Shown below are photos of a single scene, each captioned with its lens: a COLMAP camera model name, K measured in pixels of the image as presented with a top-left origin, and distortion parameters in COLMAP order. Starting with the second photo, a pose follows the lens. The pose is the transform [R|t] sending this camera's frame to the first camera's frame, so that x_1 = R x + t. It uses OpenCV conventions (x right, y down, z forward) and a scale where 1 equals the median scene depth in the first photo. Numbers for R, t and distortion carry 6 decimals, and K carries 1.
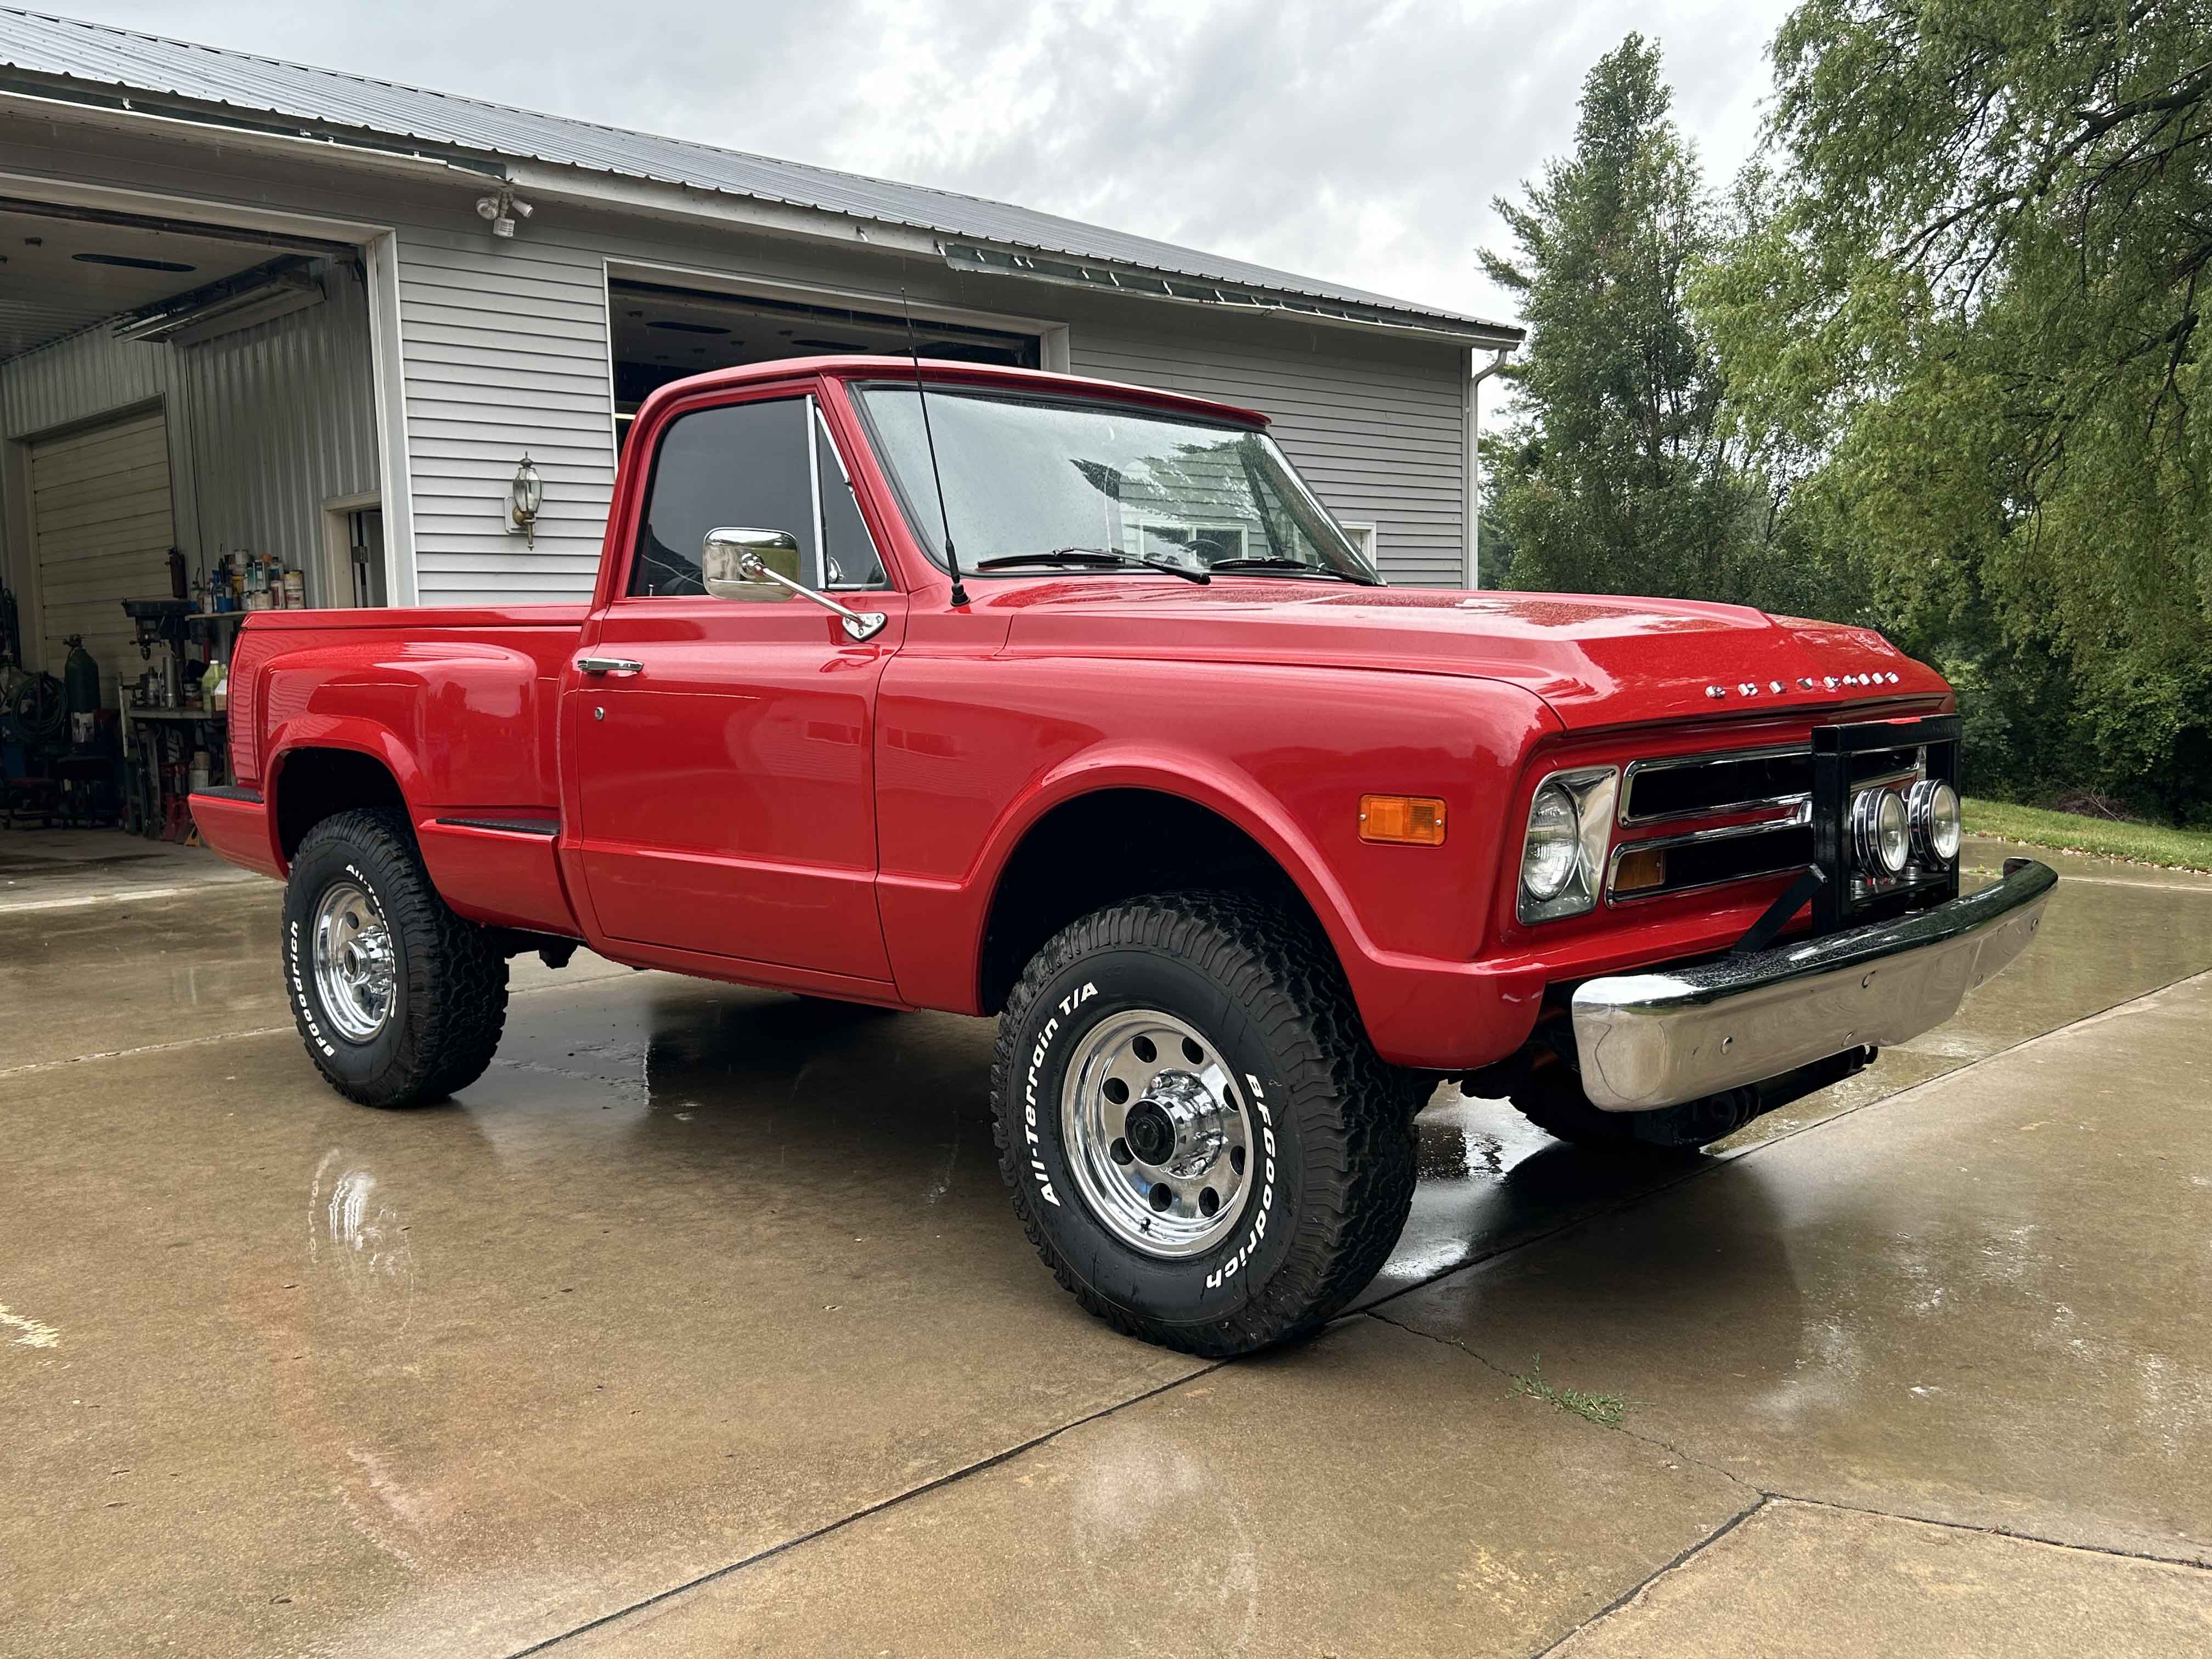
lens RADIAL K [[1959.0, 0, 1106.0], [0, 1959.0, 829.5], [0, 0, 1]] dist [0.047535, -0.062579]
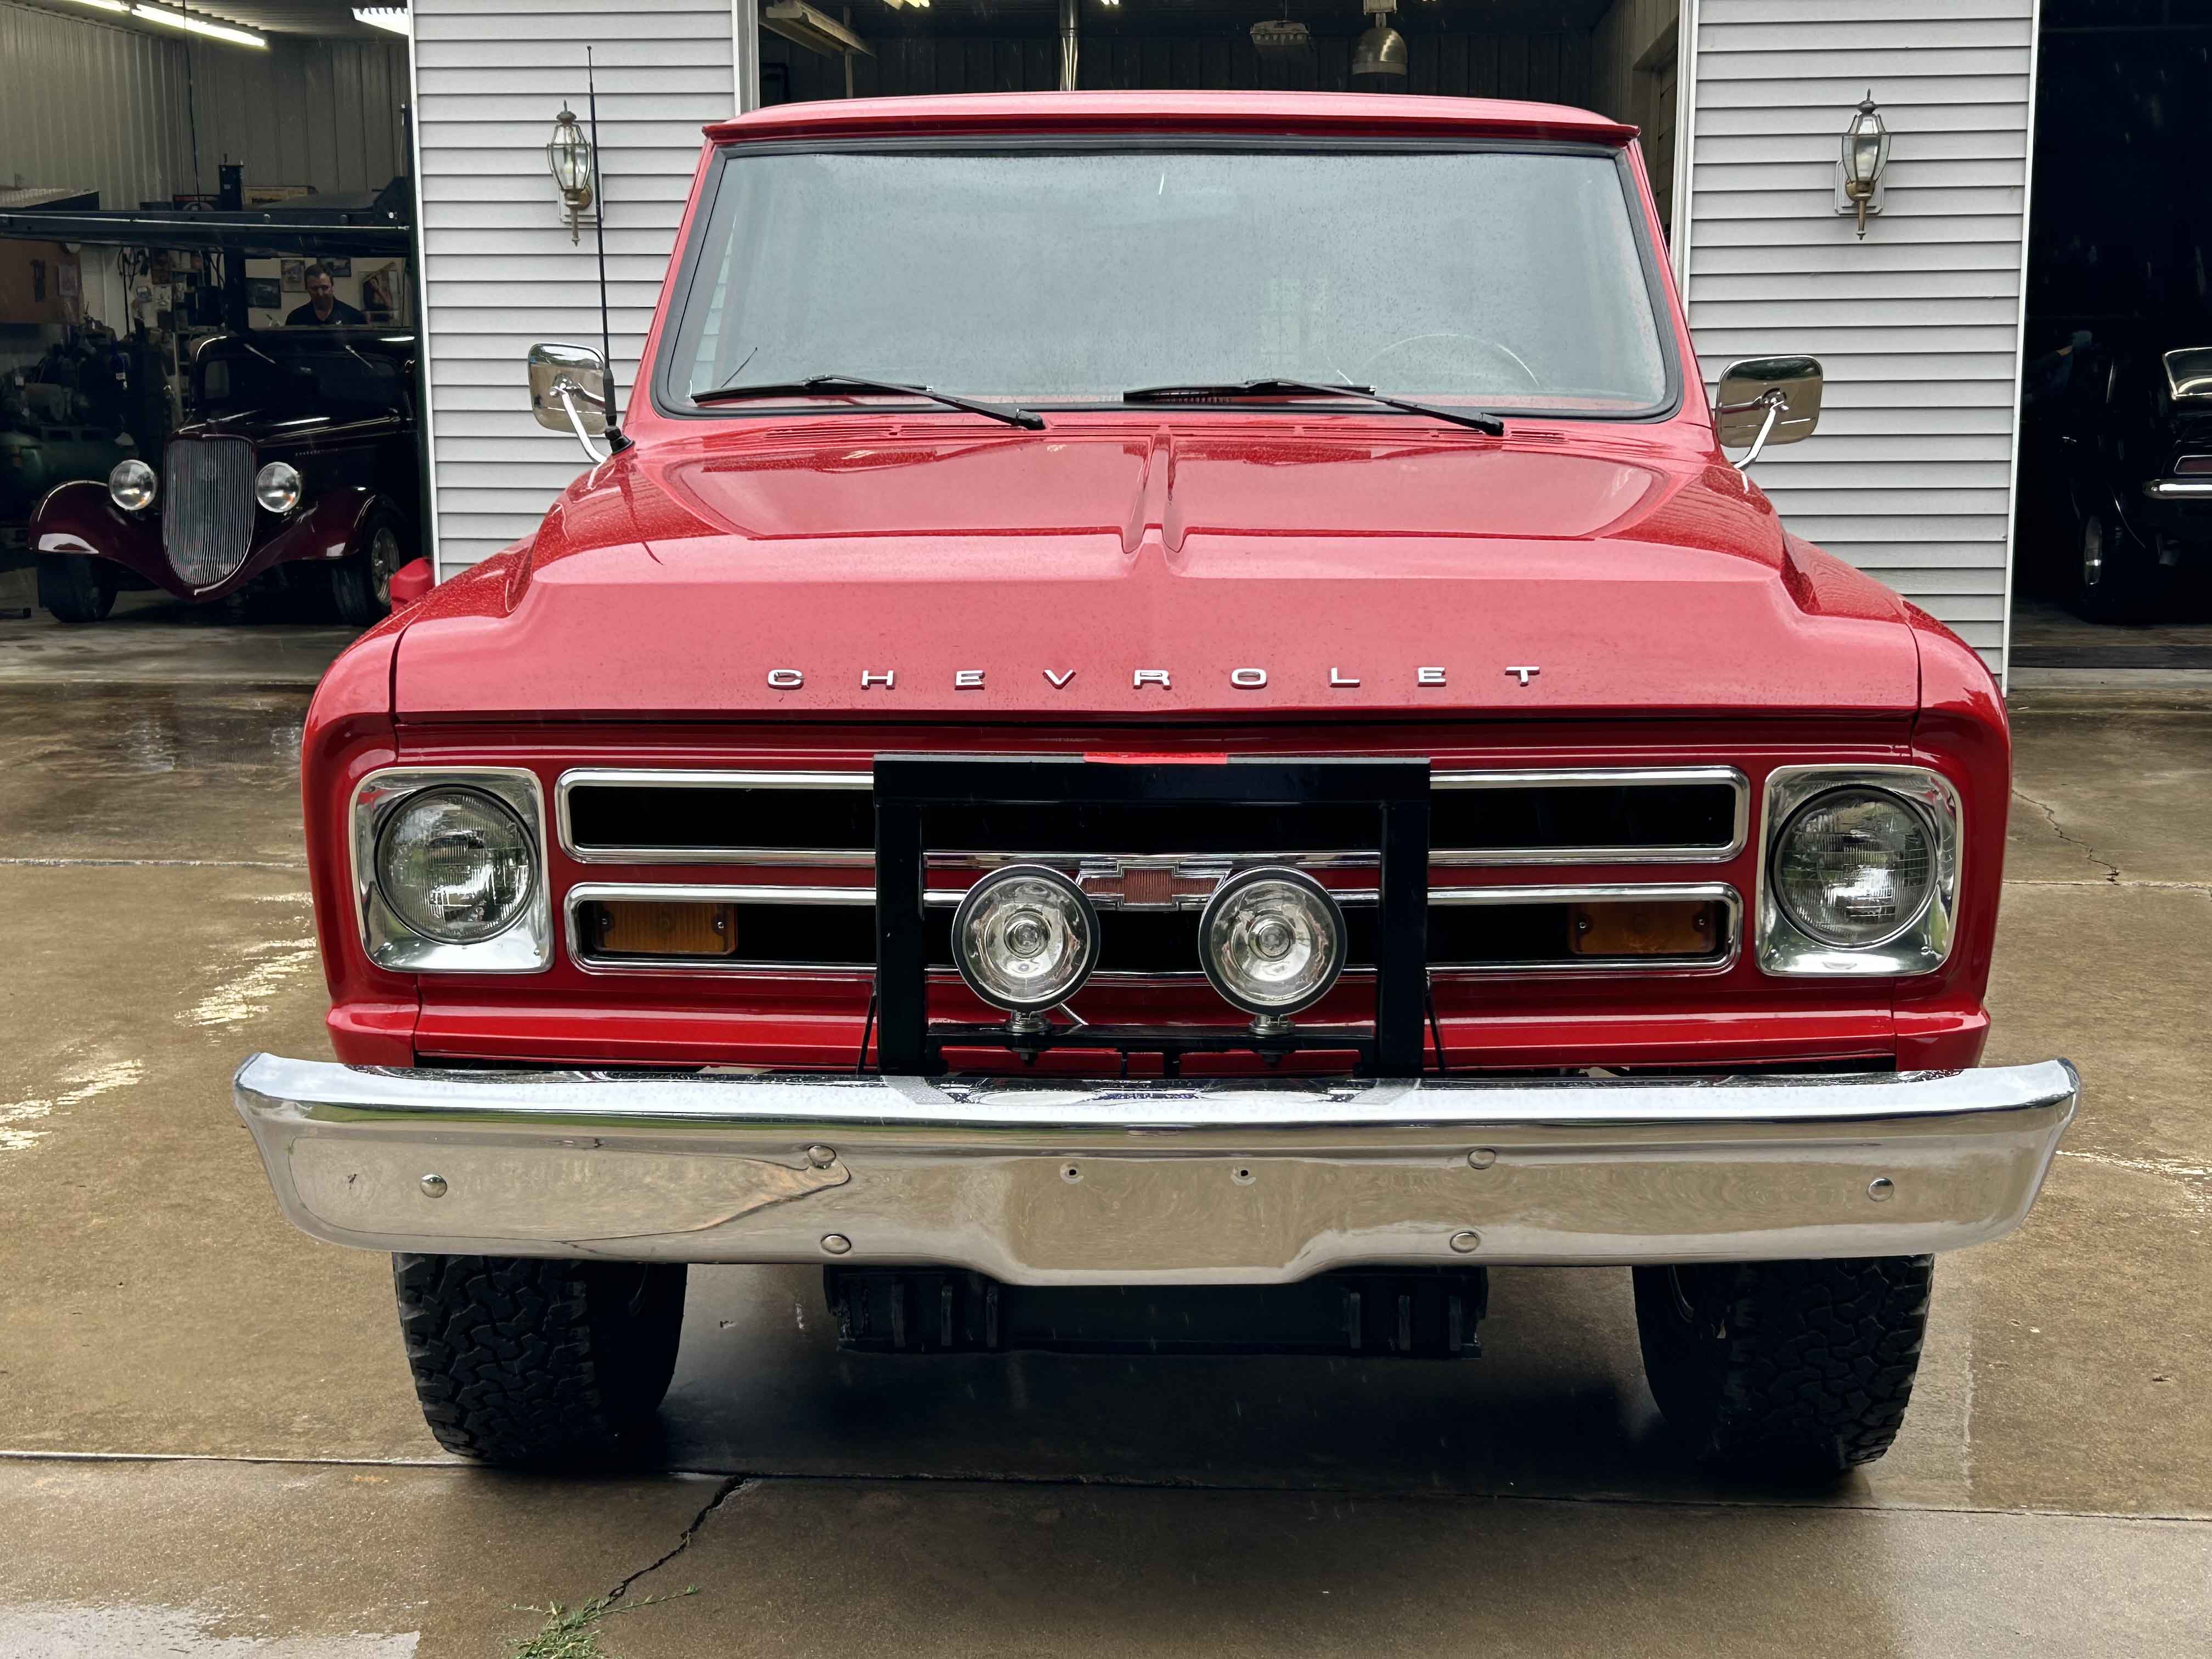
lens RADIAL K [[2975.9, 0, 1106.0], [0, 2975.9, 829.5], [0, 0, 1]] dist [0.152600, -0.515229]
pose [[0.643406, 0.143811, -0.751895, 0.721982], [-0.080822, 0.989468, 0.120090, -0.094195], [0.761246, -0.016497, 0.648253, 0.282992]]
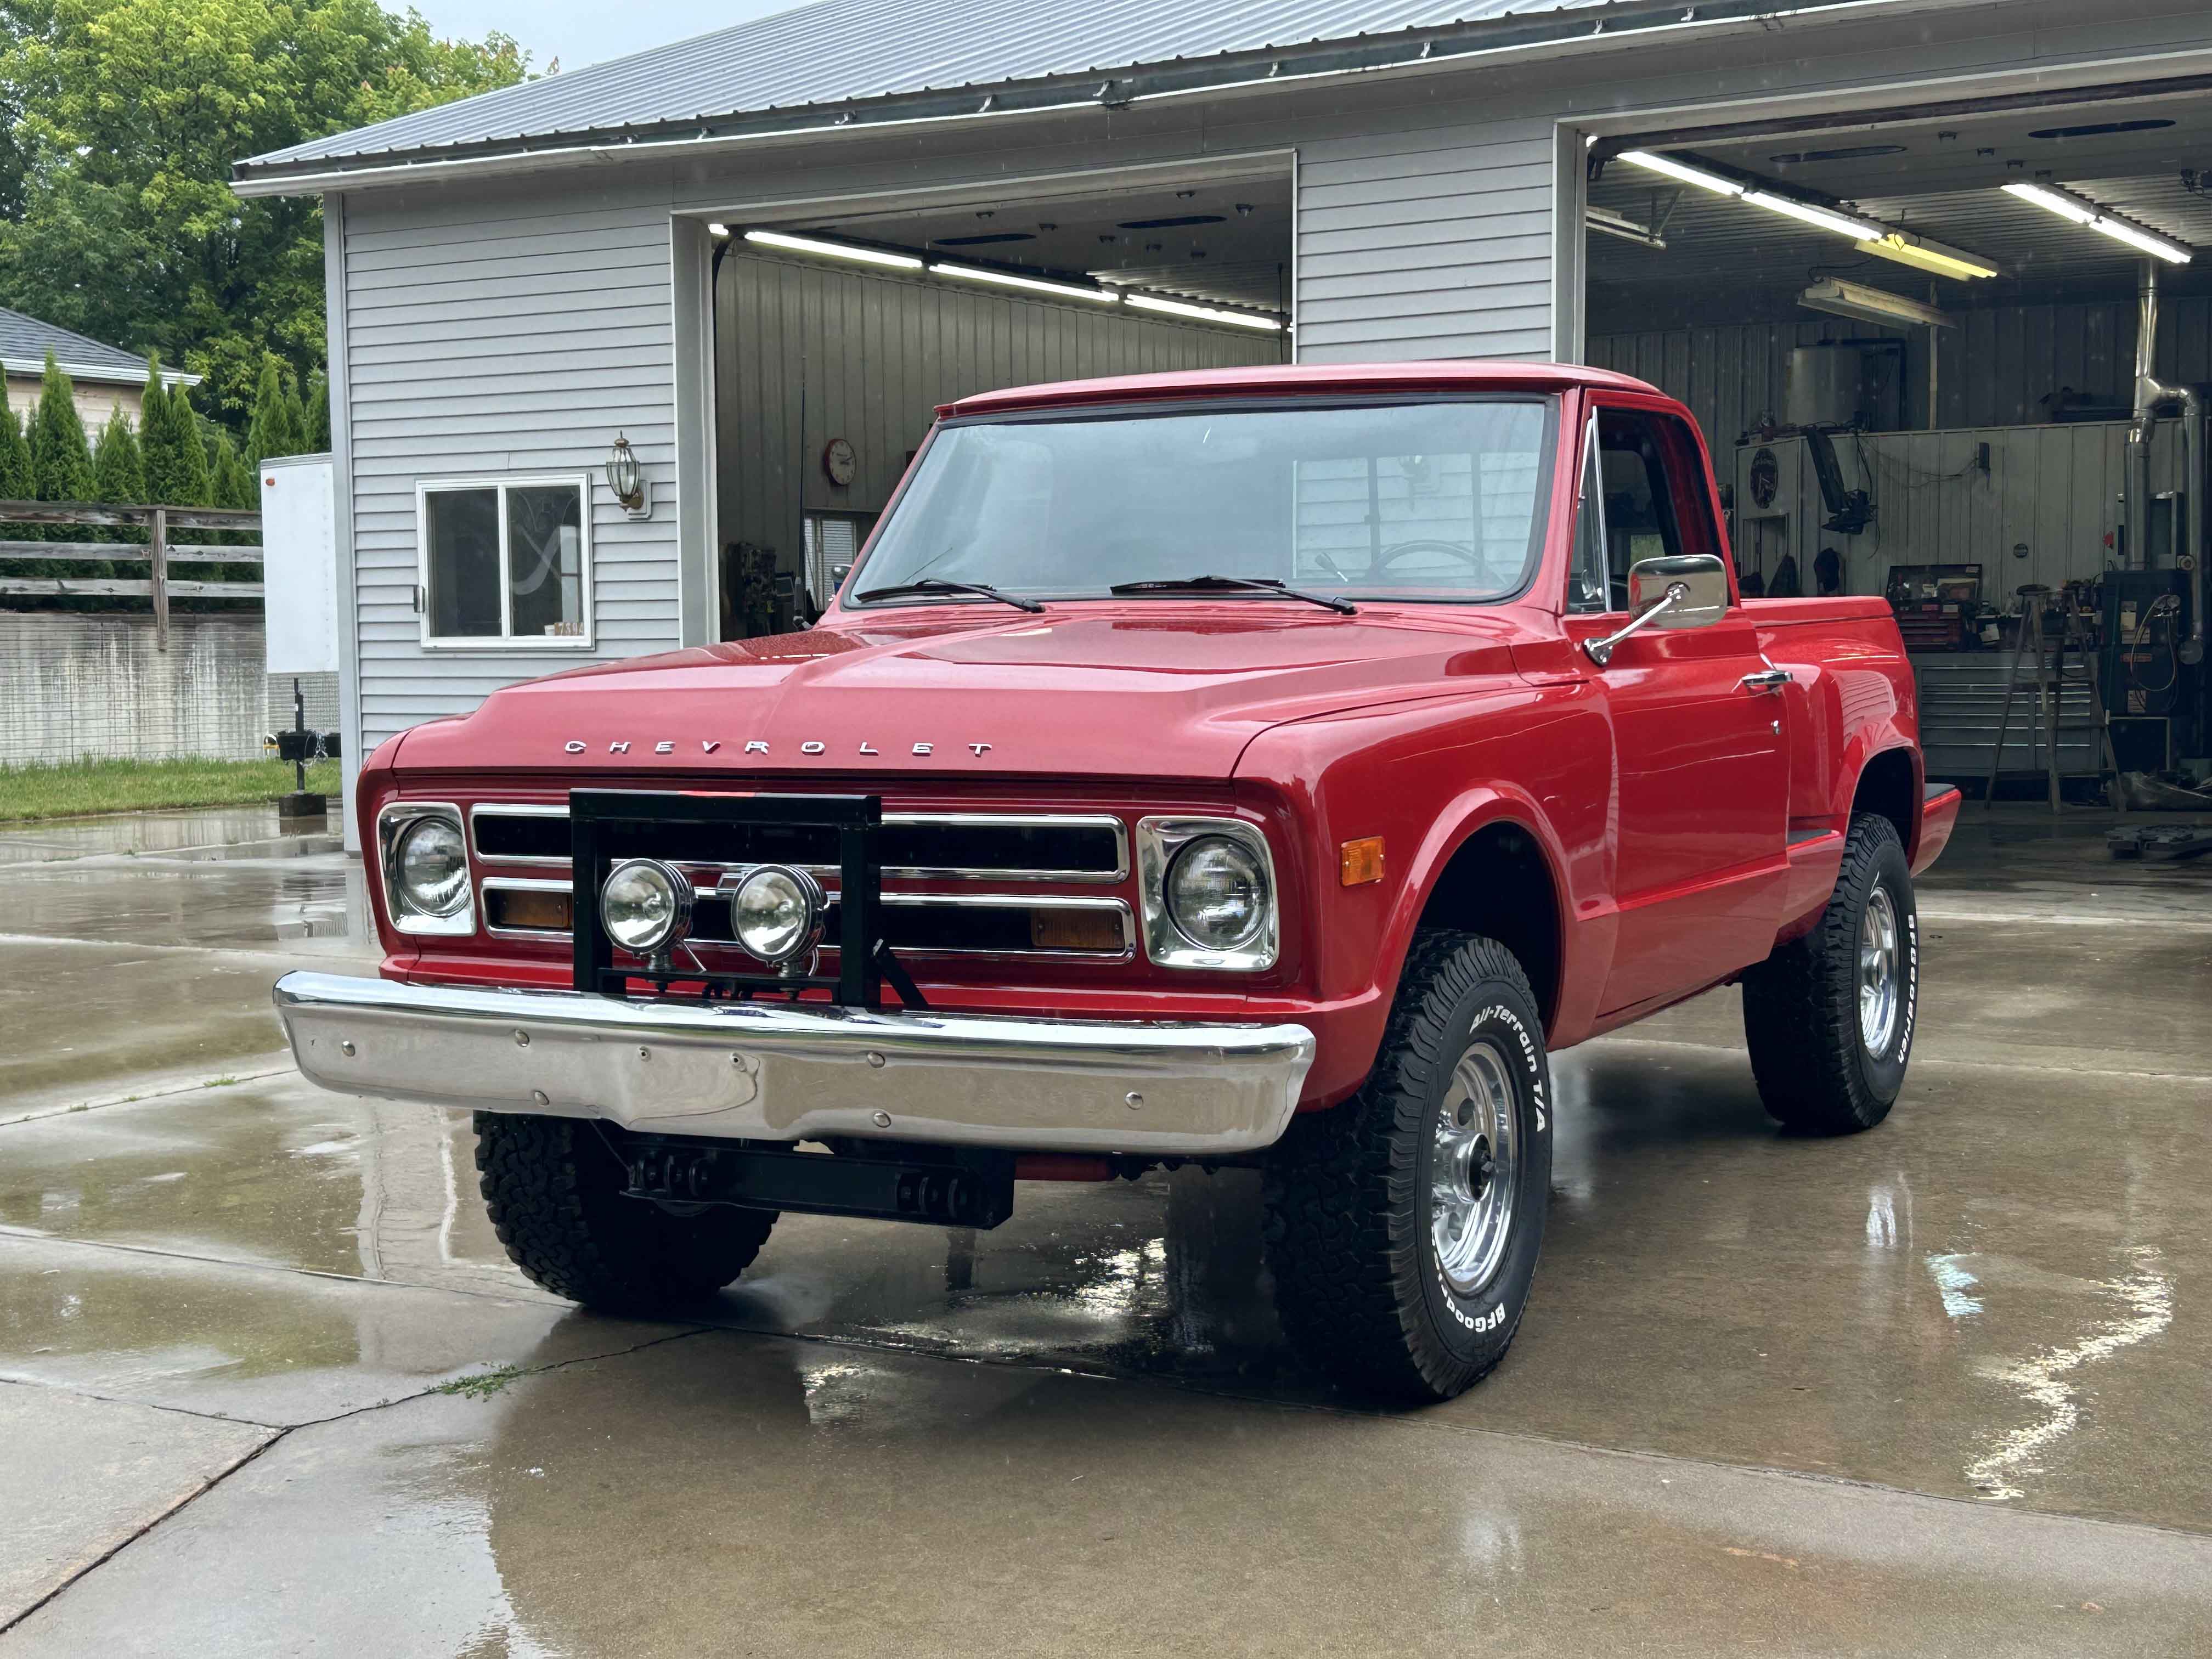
lens RADIAL K [[3060.5, 0, 1106.0], [0, 3060.5, 829.5], [0, 0, 1]] dist [0.213645, -0.900968]
pose [[0.233949, 0.080768, -0.968888, 1.241580], [-0.083021, 0.994563, 0.062862, -0.096663], [0.968698, 0.065732, 0.239383, 0.569353]]
